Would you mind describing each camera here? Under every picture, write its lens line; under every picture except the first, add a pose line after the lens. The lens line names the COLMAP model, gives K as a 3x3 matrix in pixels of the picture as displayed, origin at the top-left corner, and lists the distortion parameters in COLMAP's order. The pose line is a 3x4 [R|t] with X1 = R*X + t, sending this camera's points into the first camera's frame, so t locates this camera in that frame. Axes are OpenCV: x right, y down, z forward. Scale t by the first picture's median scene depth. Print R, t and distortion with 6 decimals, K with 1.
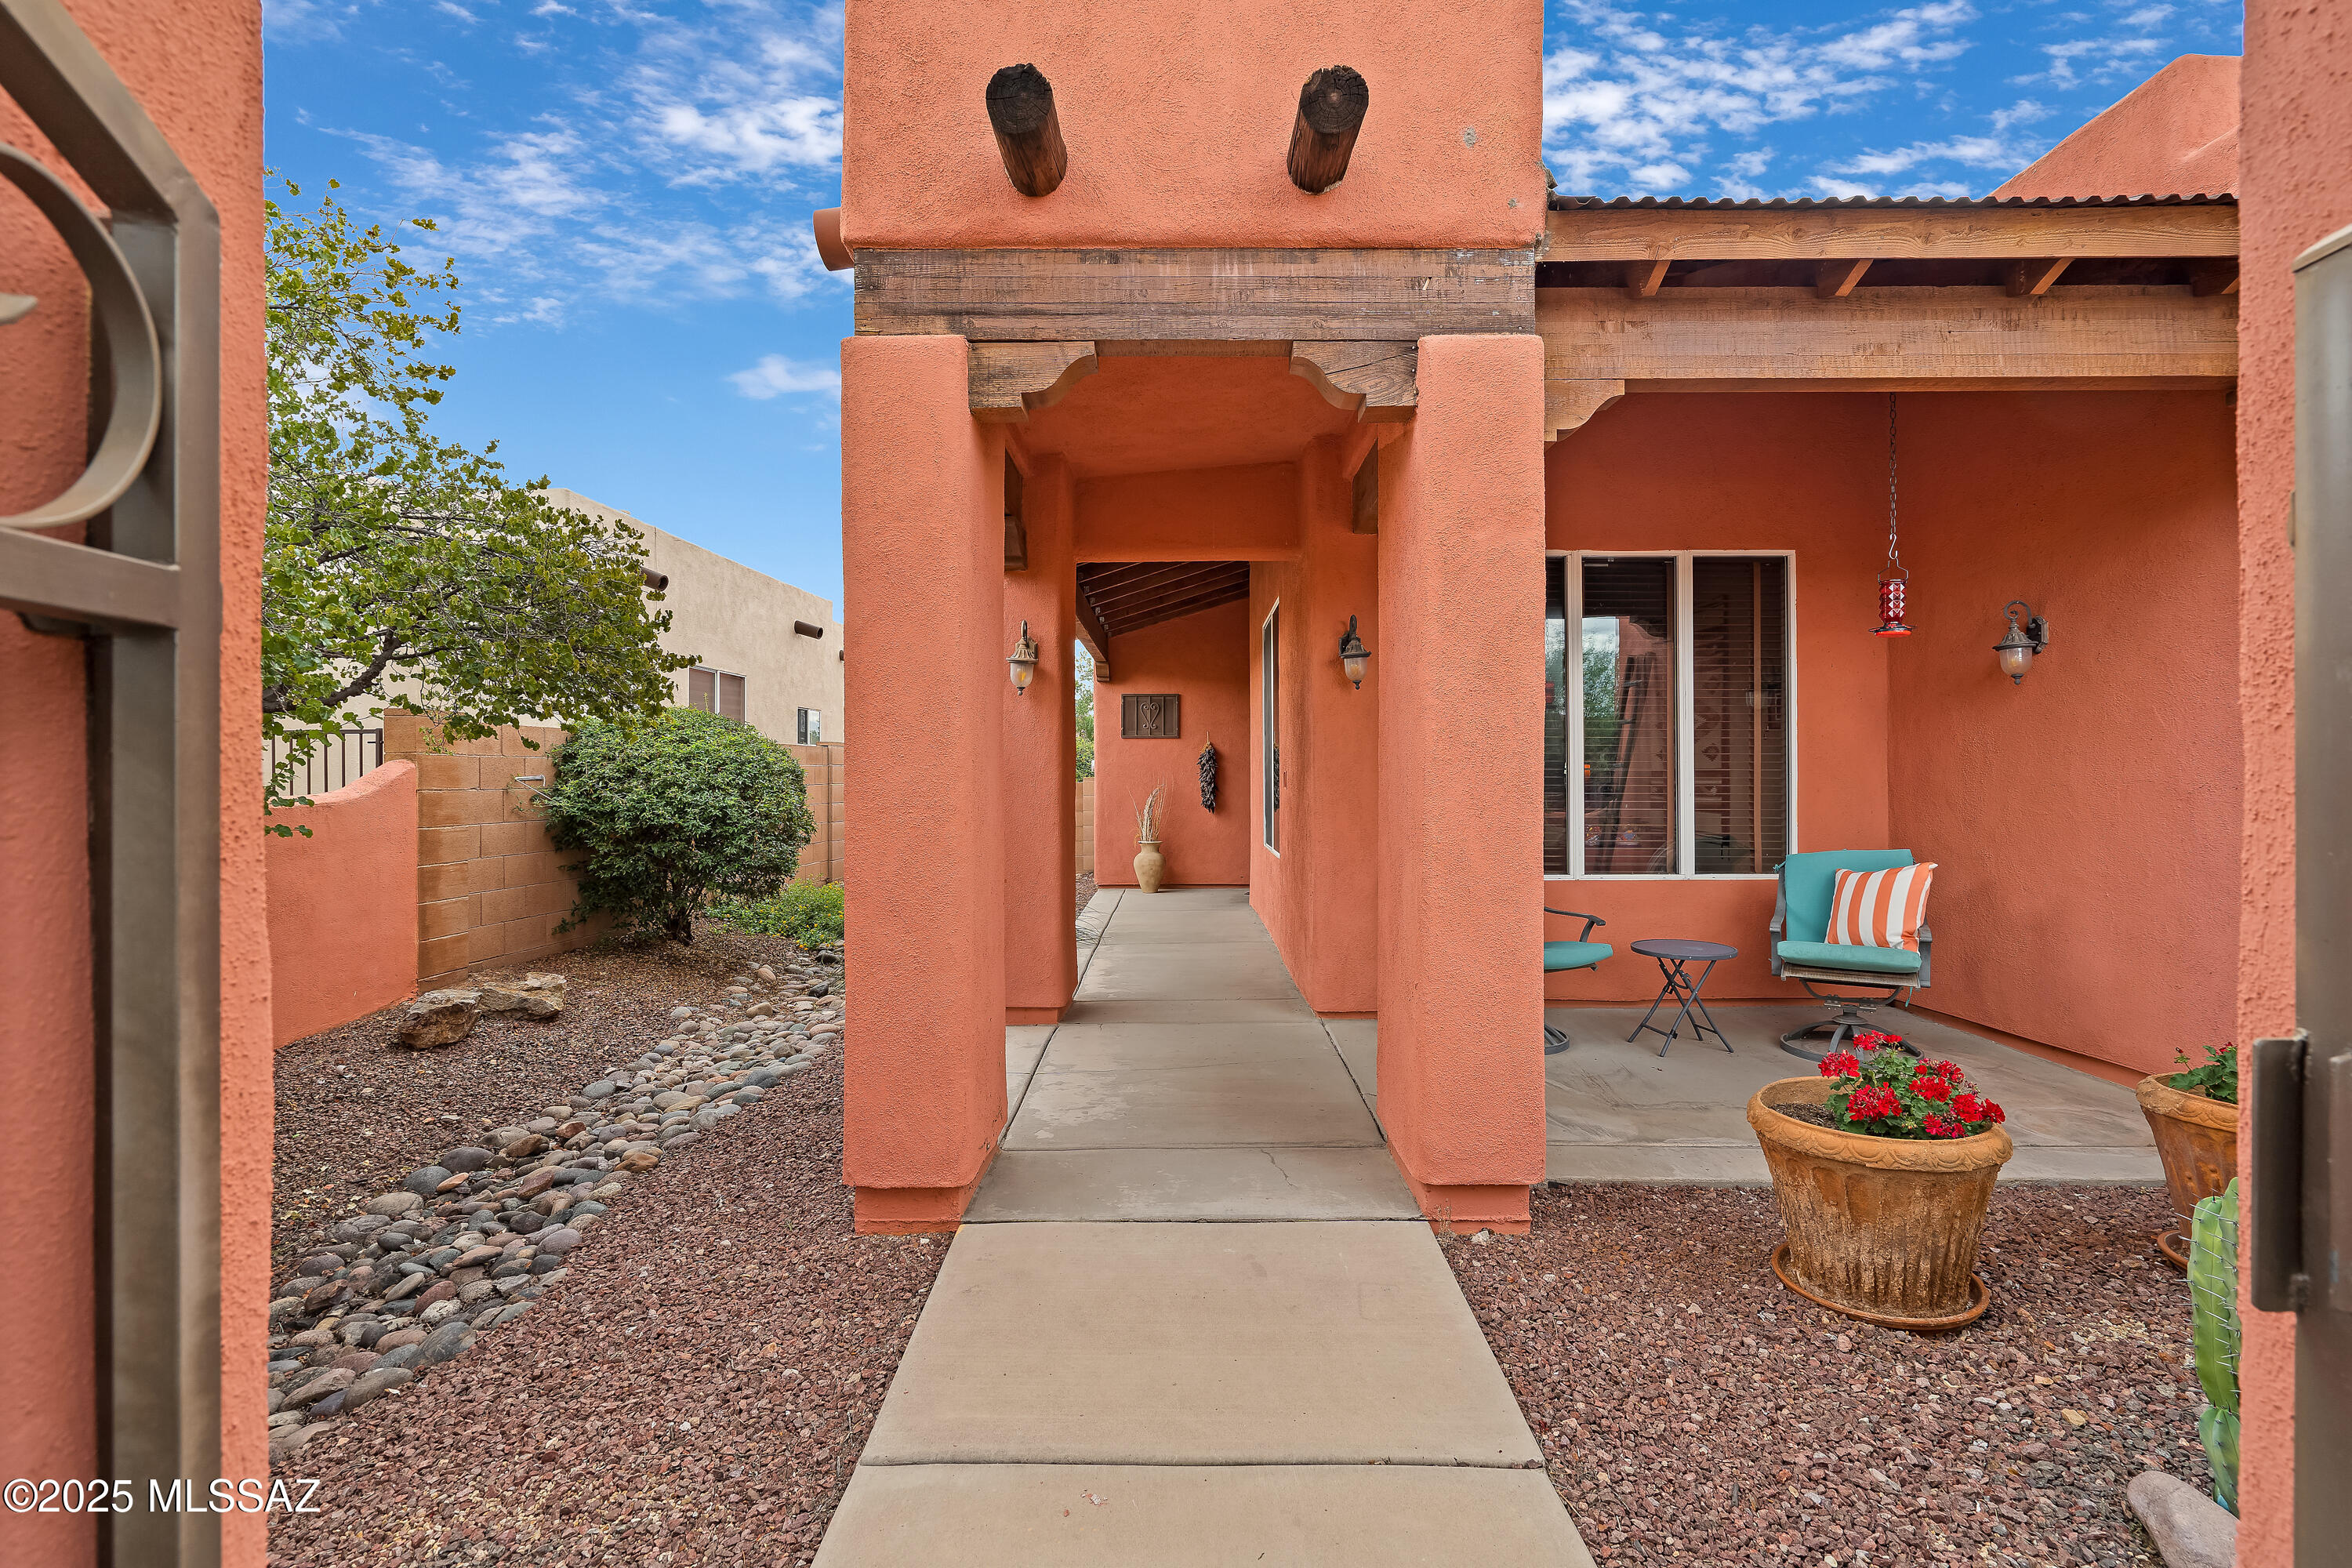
lens RADIAL K [[1069.0, 0, 1182.9], [0, 1069.0, 781.4], [0, 0, 1]] dist [-0.003713, 0.000619]
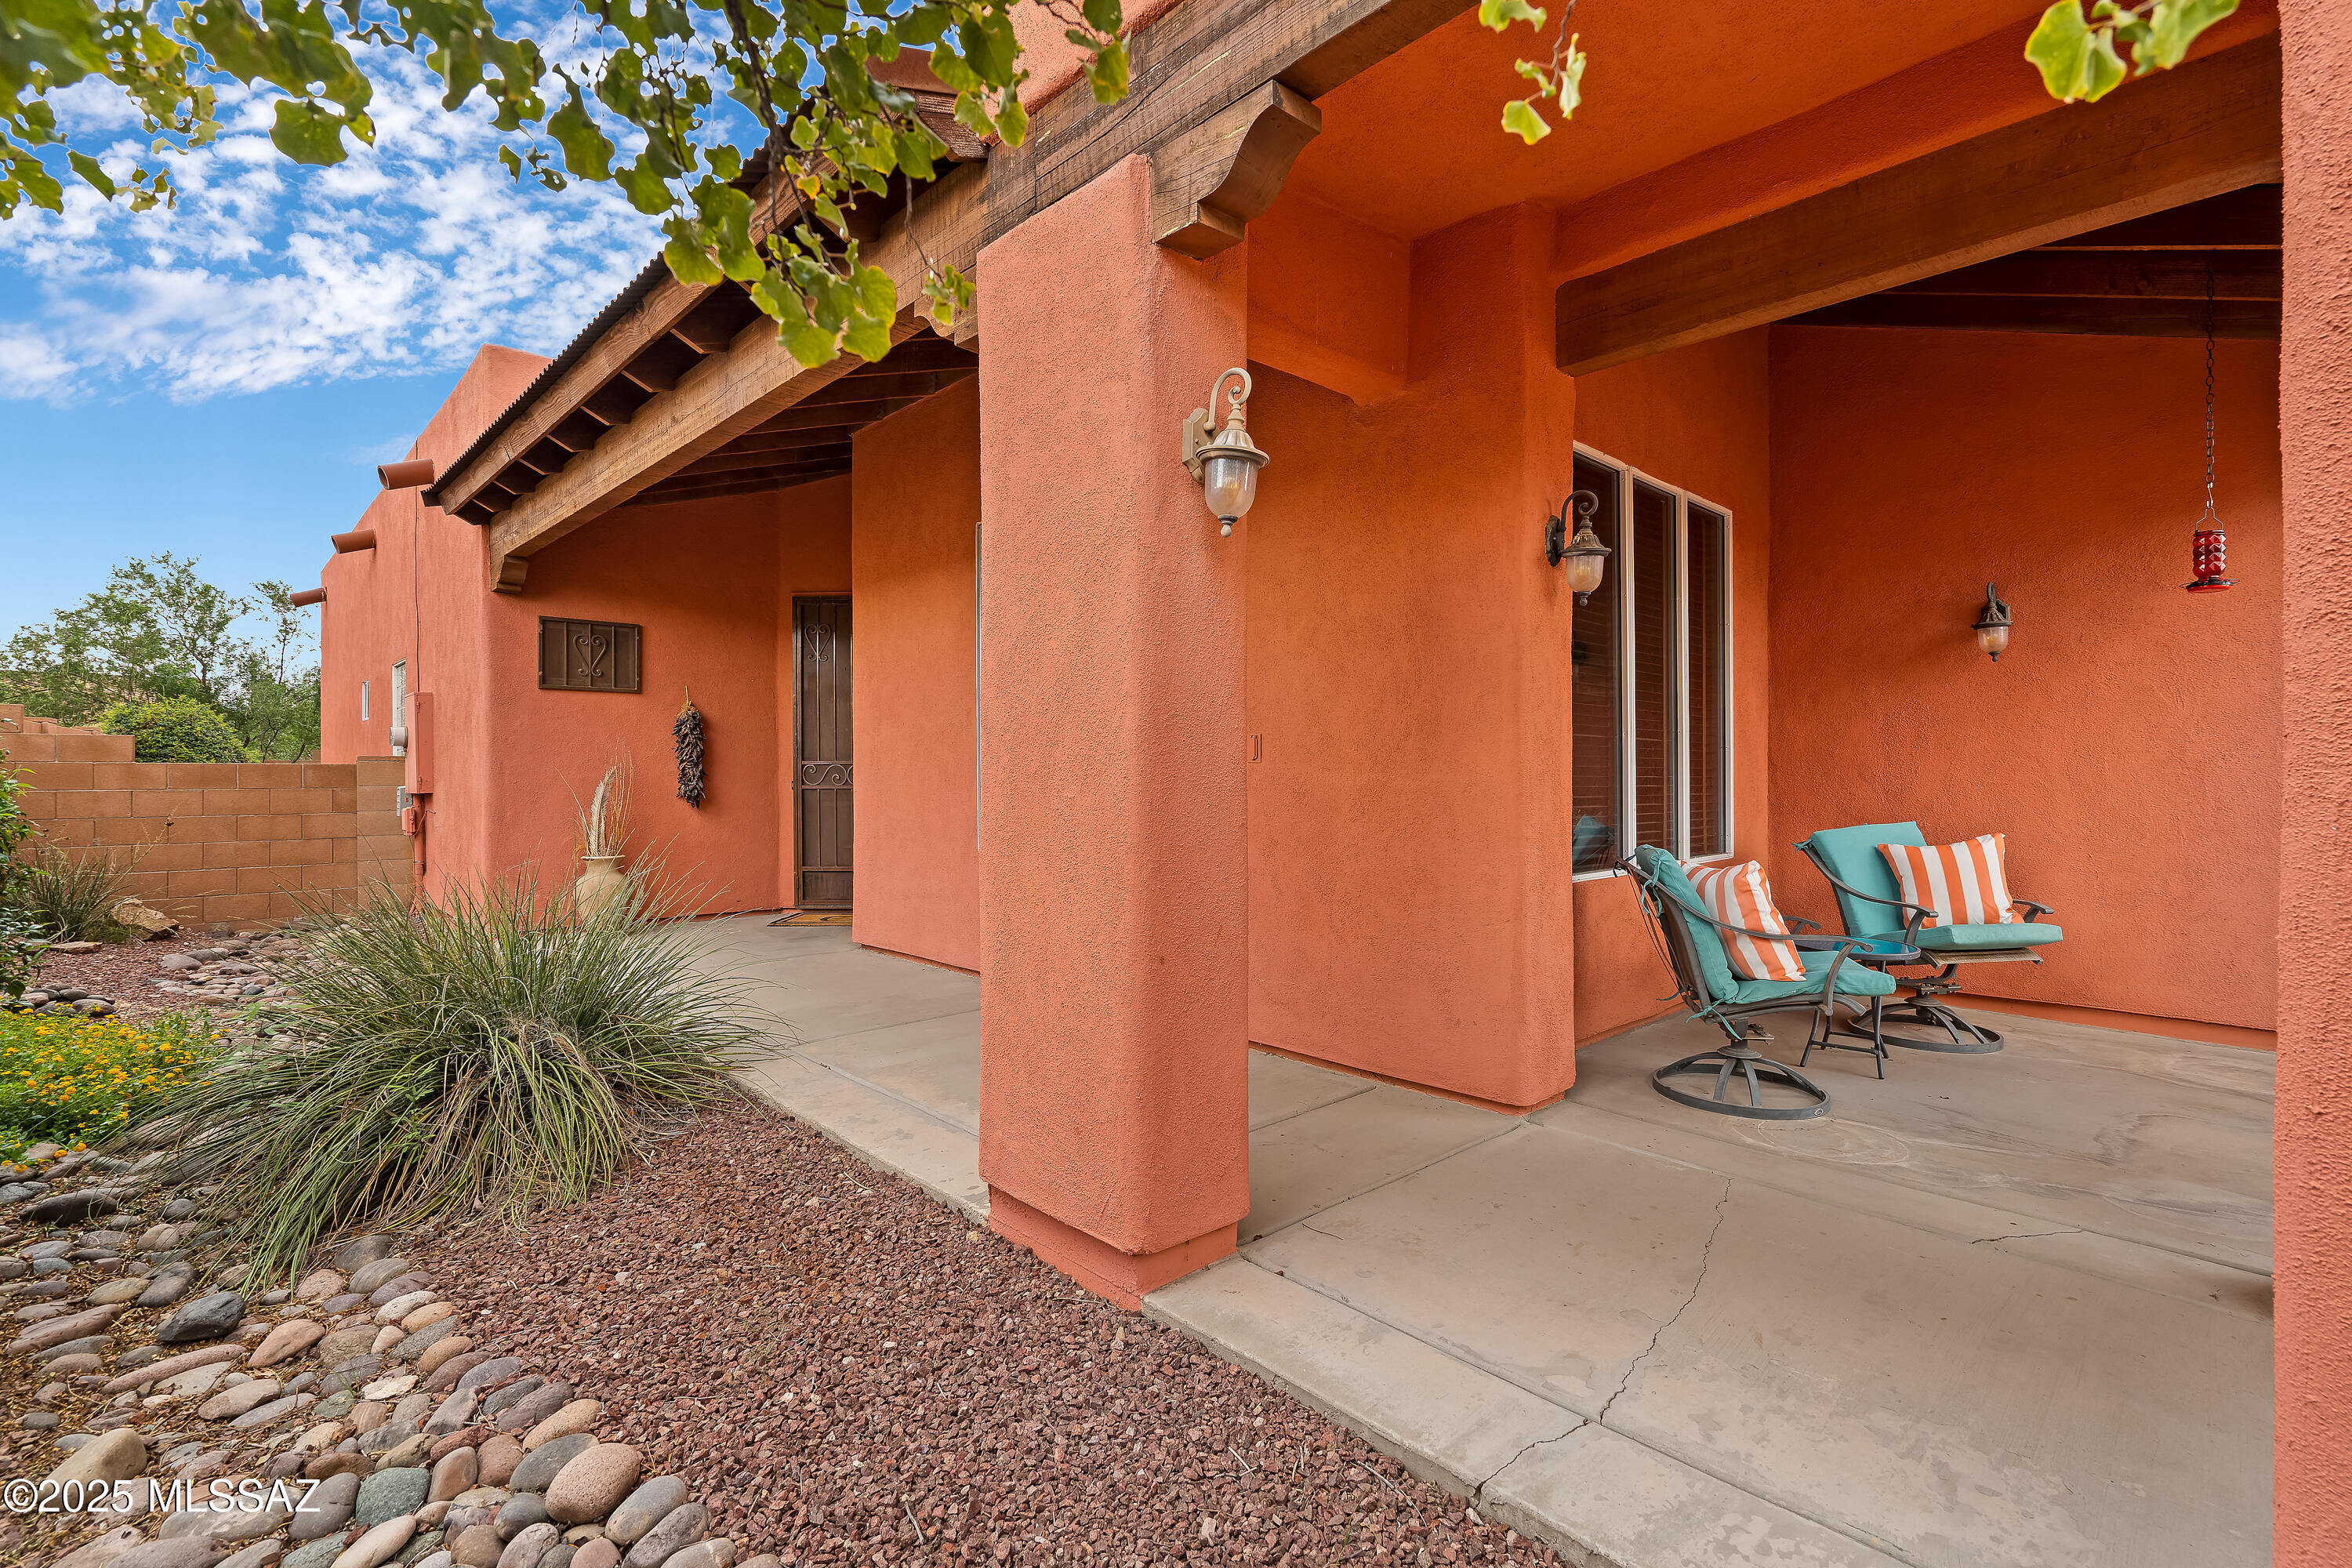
lens RADIAL K [[1069.0, 0, 1171.9], [0, 1069.0, 789.4], [0, 0, 1]] dist [-0.003713, 0.000619]
pose [[0.727190, -0.011034, 0.686347, -0.214233], [0.000688, 0.999882, 0.015346, 0.007514], [-0.686435, -0.010688, 0.727112, 0.317030]]
